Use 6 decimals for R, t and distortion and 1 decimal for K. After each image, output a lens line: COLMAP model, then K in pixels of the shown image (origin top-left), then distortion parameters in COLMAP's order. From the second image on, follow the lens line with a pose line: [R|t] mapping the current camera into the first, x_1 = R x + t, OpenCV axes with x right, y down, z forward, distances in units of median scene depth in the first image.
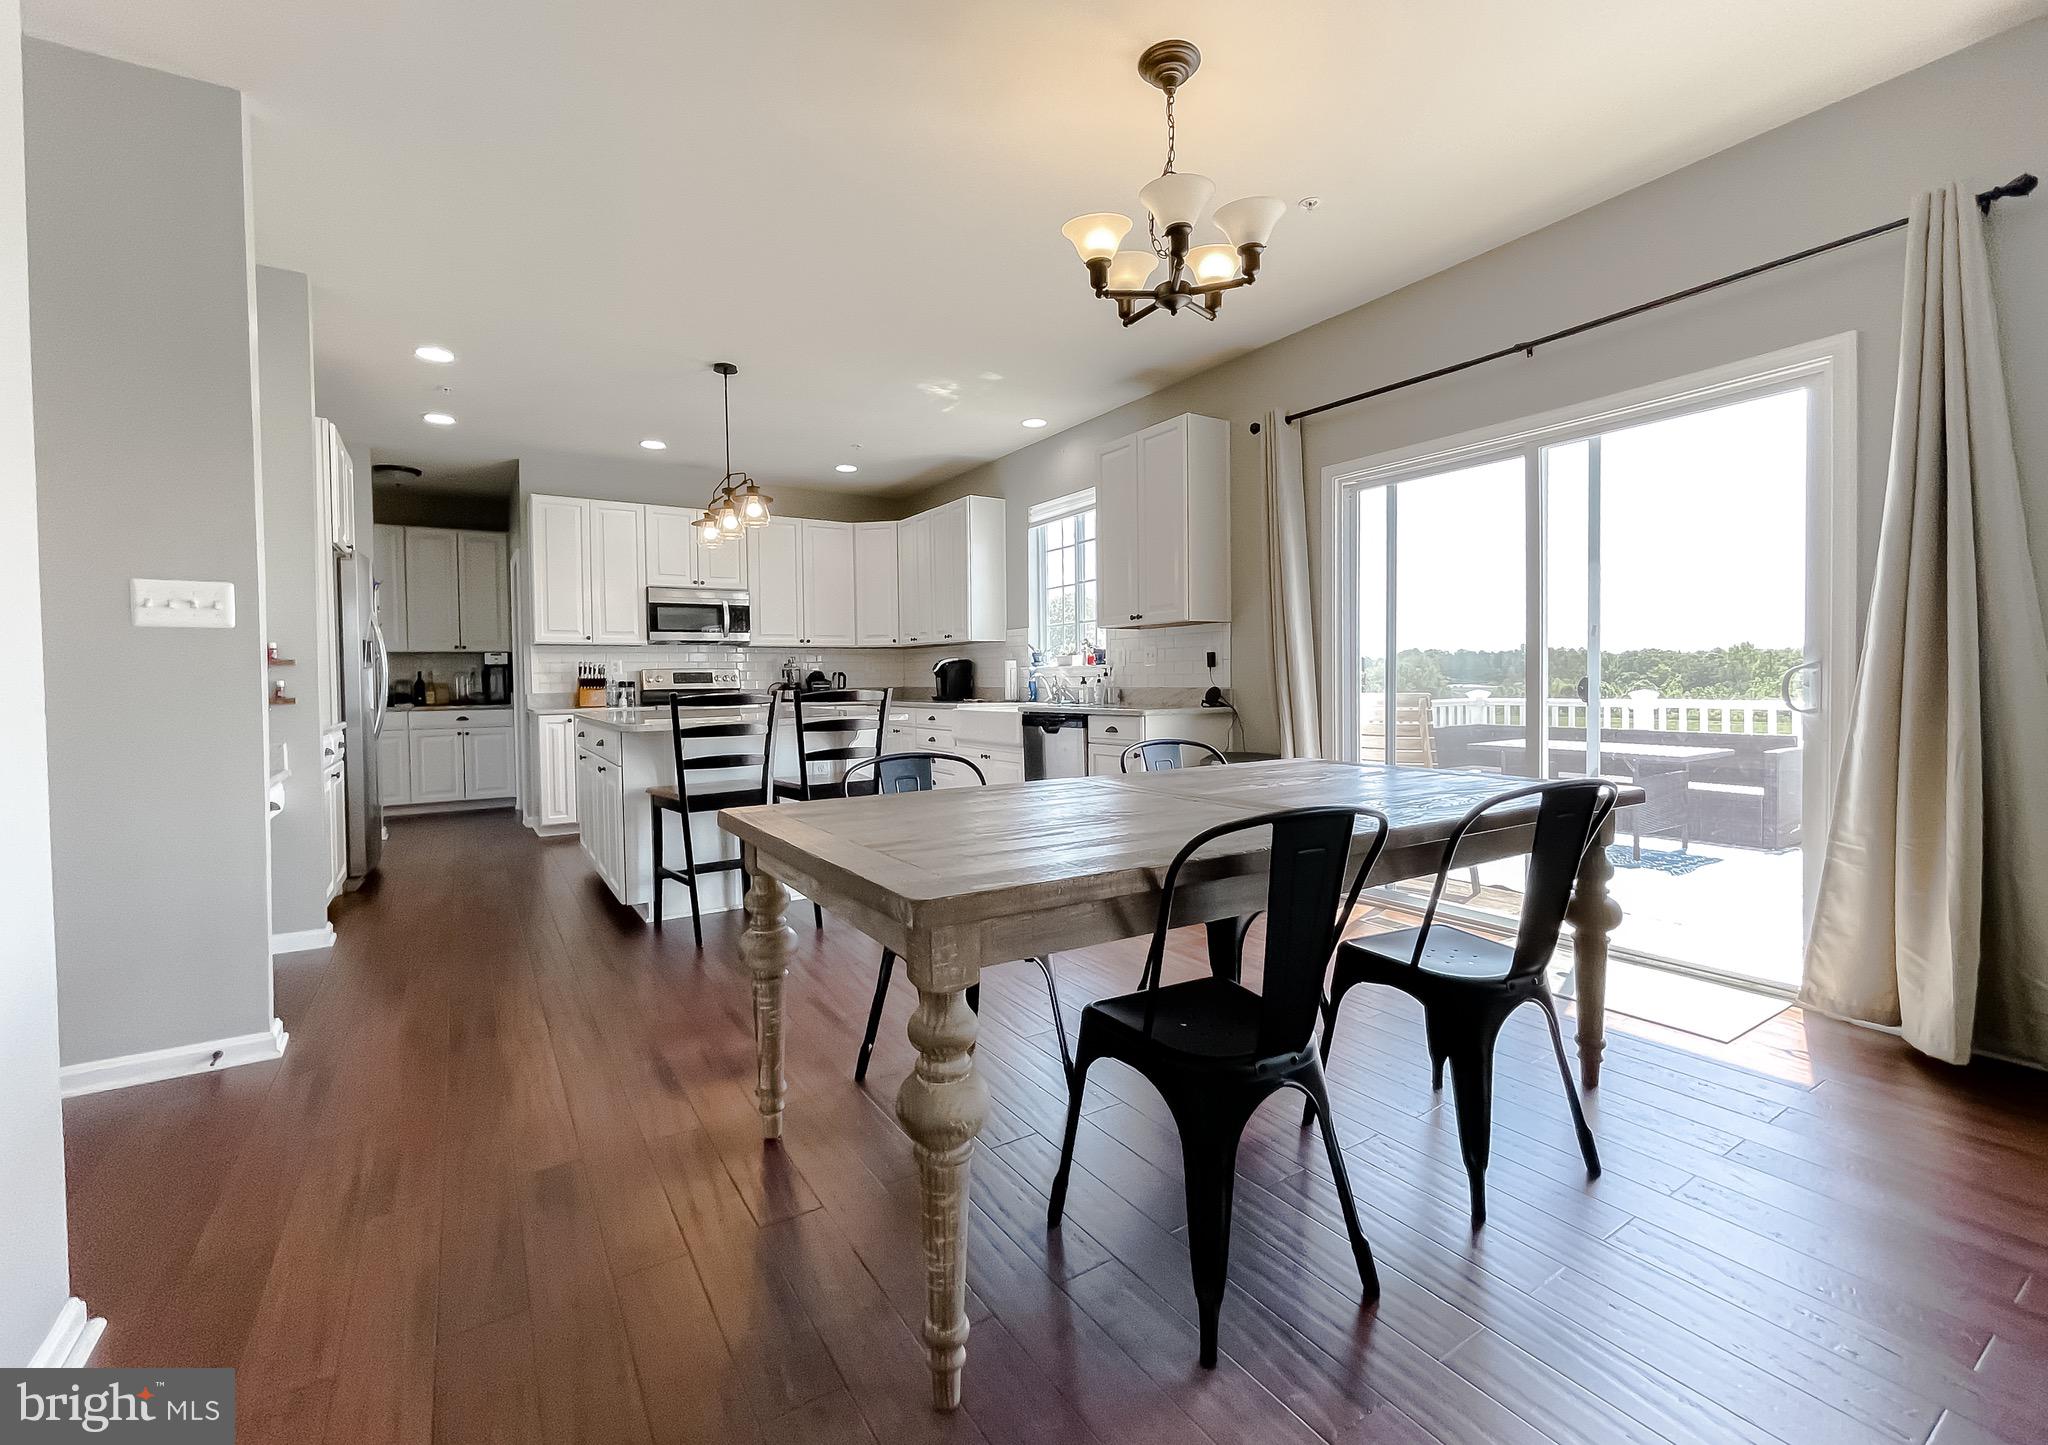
lens RADIAL K [[878.7, 0, 1007.0], [0, 878.7, 695.0], [0, 0, 1]] dist [0.002999, 0.000724]
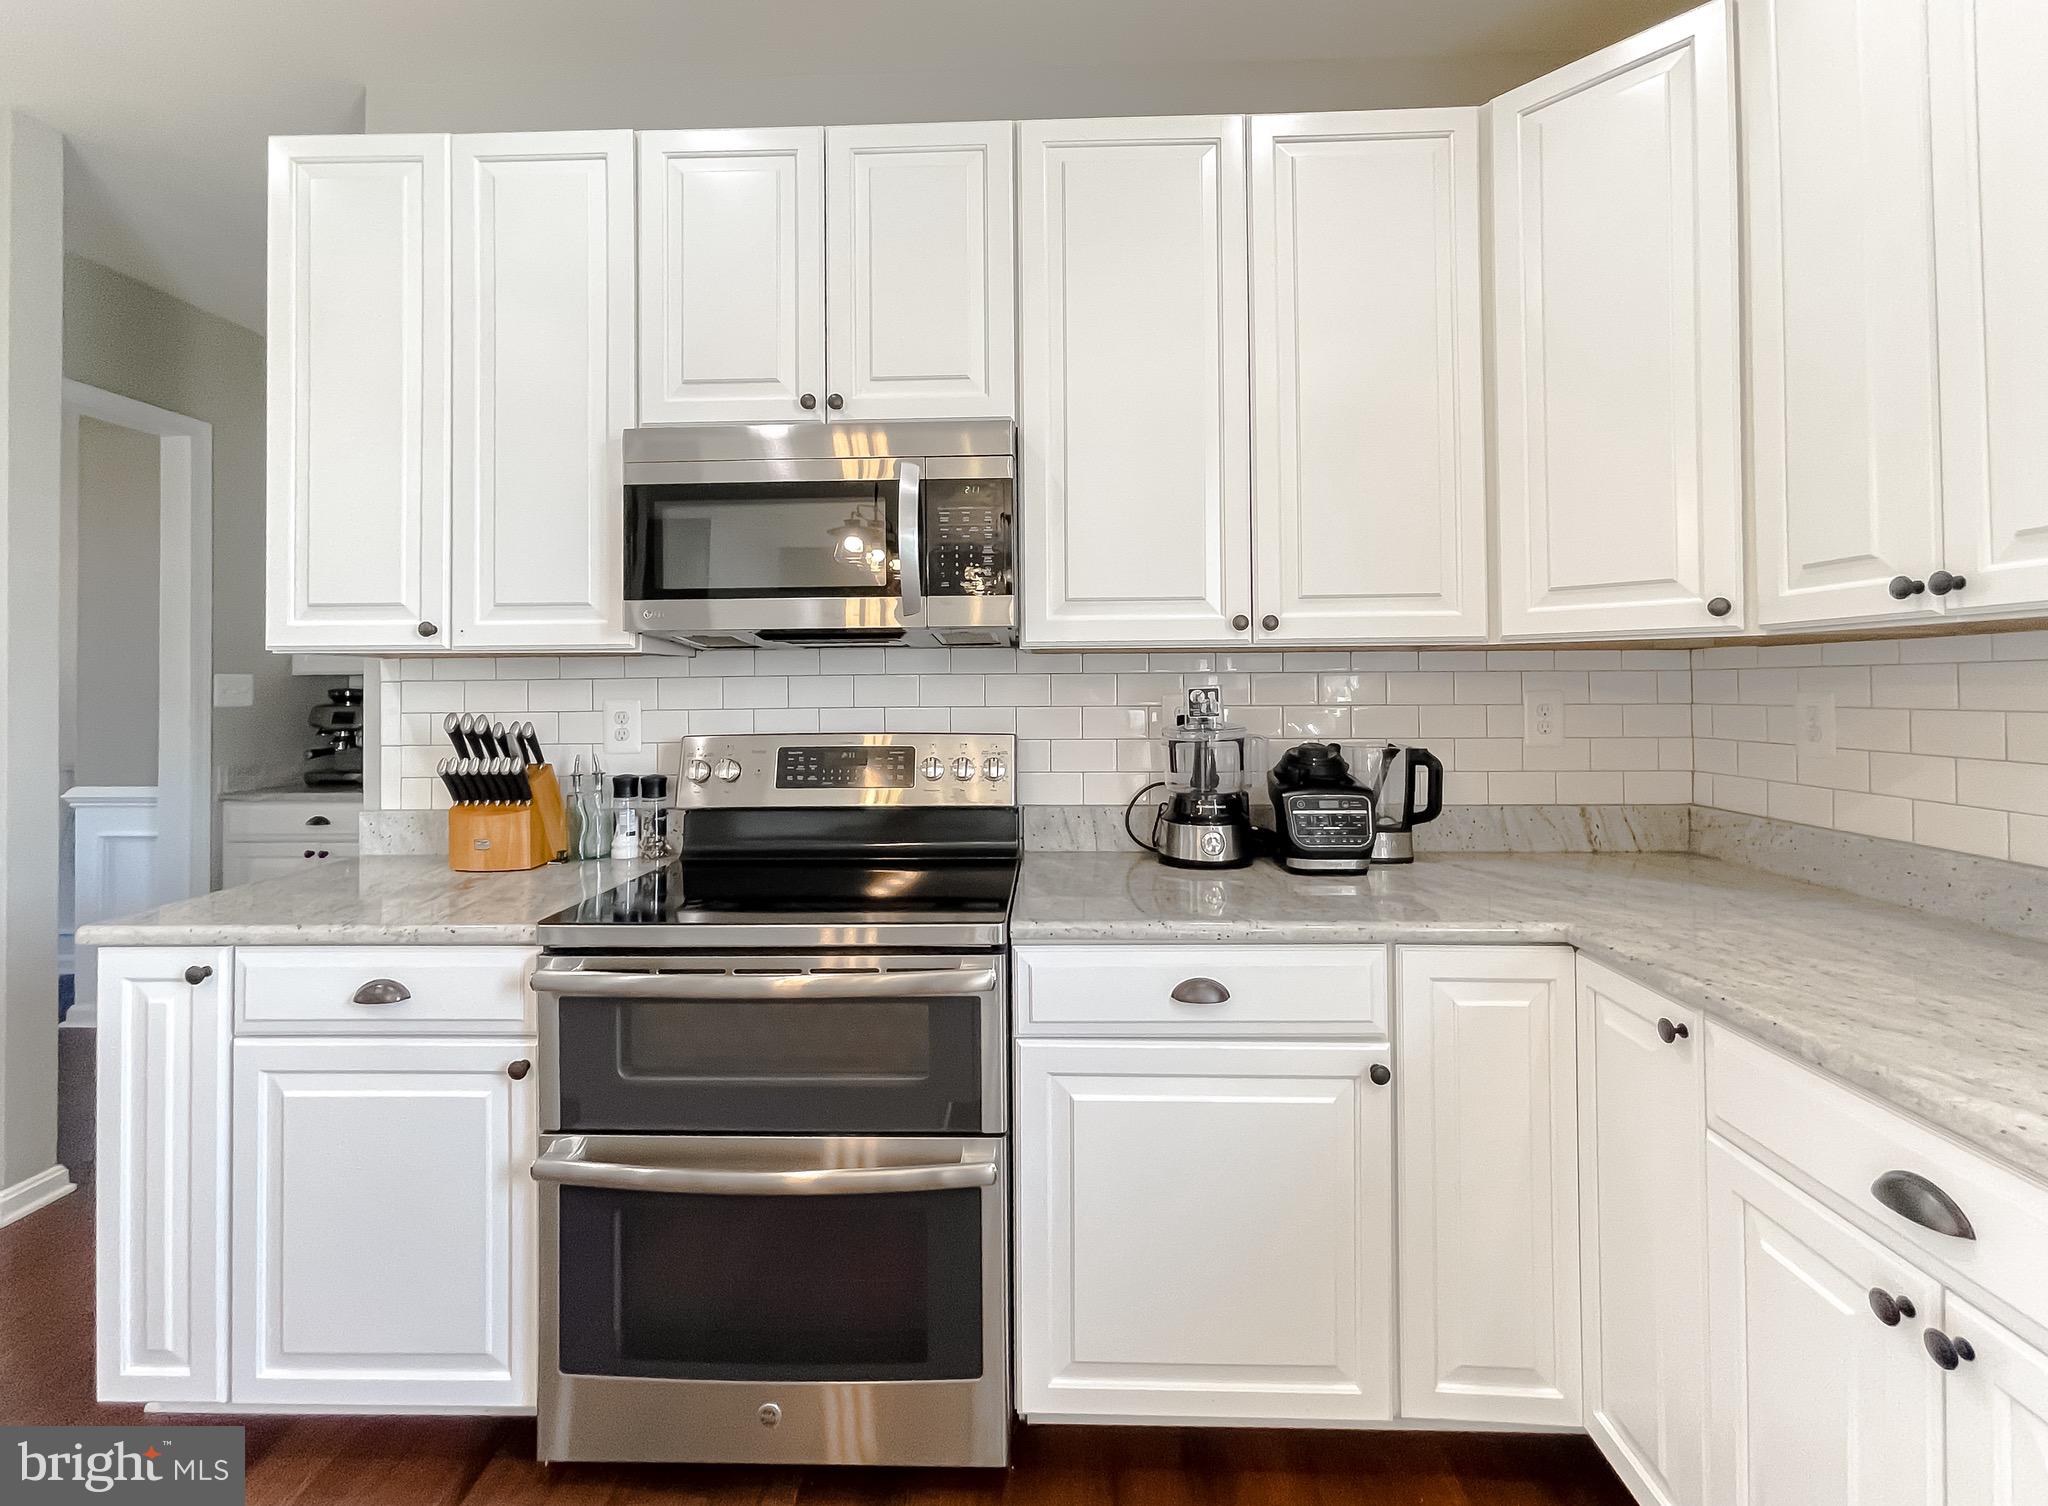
lens RADIAL K [[854.7, 0, 1035.1], [0, 854.7, 688.9], [0, 0, 1]] dist [-0.008579, -0.001195]
pose [[0.835833, 0.007376, -0.548934, -0.170618], [-0.014148, 0.999867, -0.008108, -0.045254], [0.548801, 0.014543, 0.835827, 0.856397]]
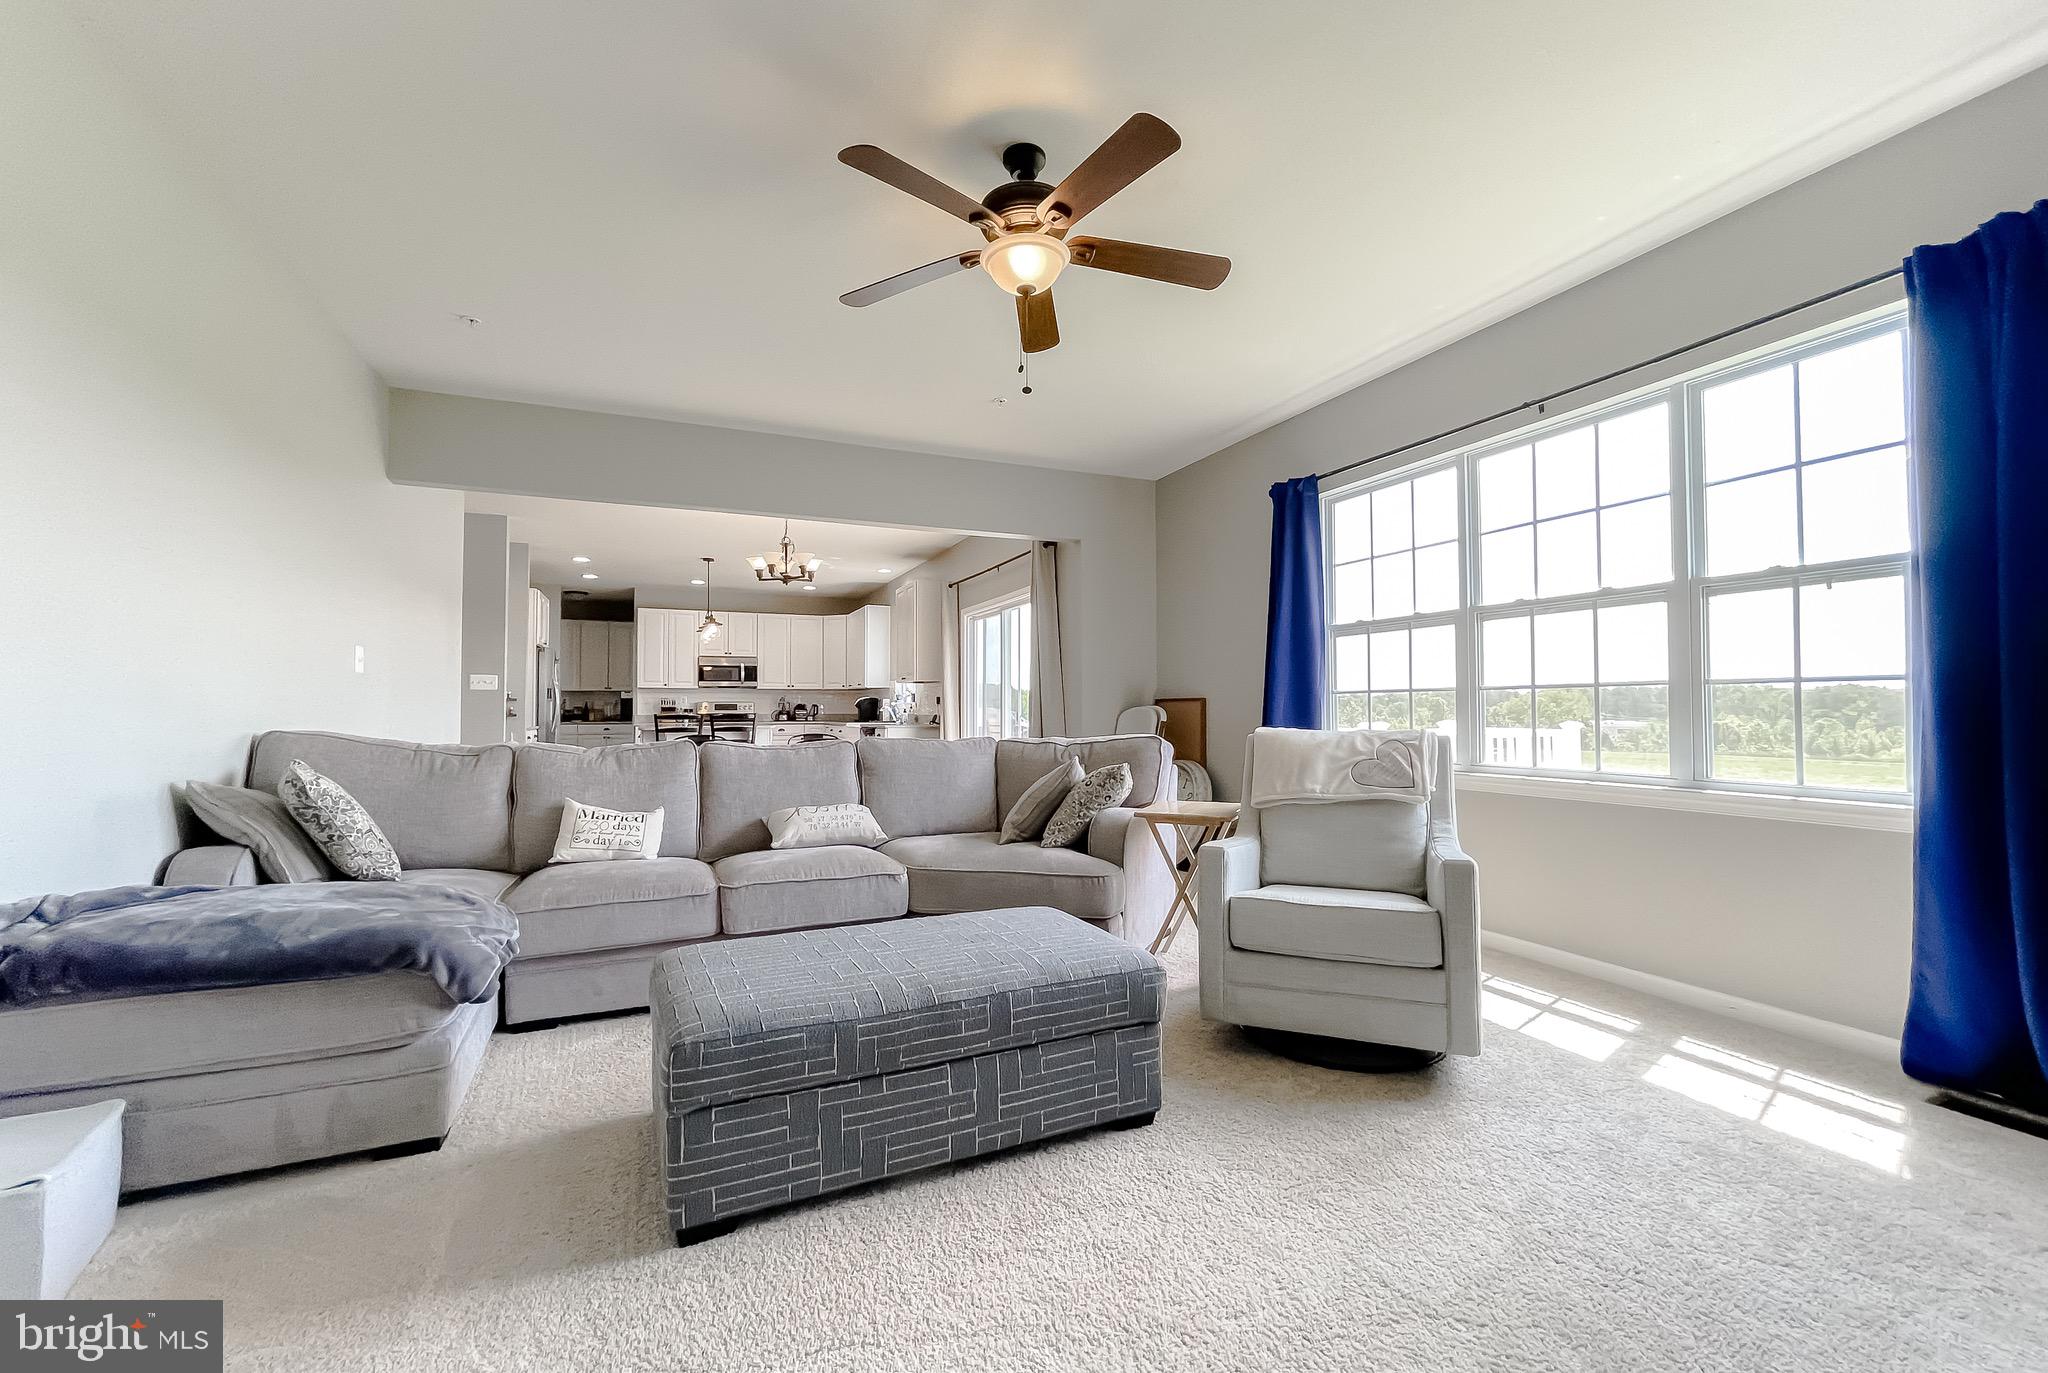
lens RADIAL K [[853.4, 0, 1020.5], [0, 853.4, 686.6], [0, 0, 1]] dist [0.002555, 0.000289]
pose [[0.986763, 0.005638, -0.162074, 0.521325], [-0.012765, 0.998995, -0.042970, 0.005349], [0.161669, 0.044470, 0.985843, -0.608381]]
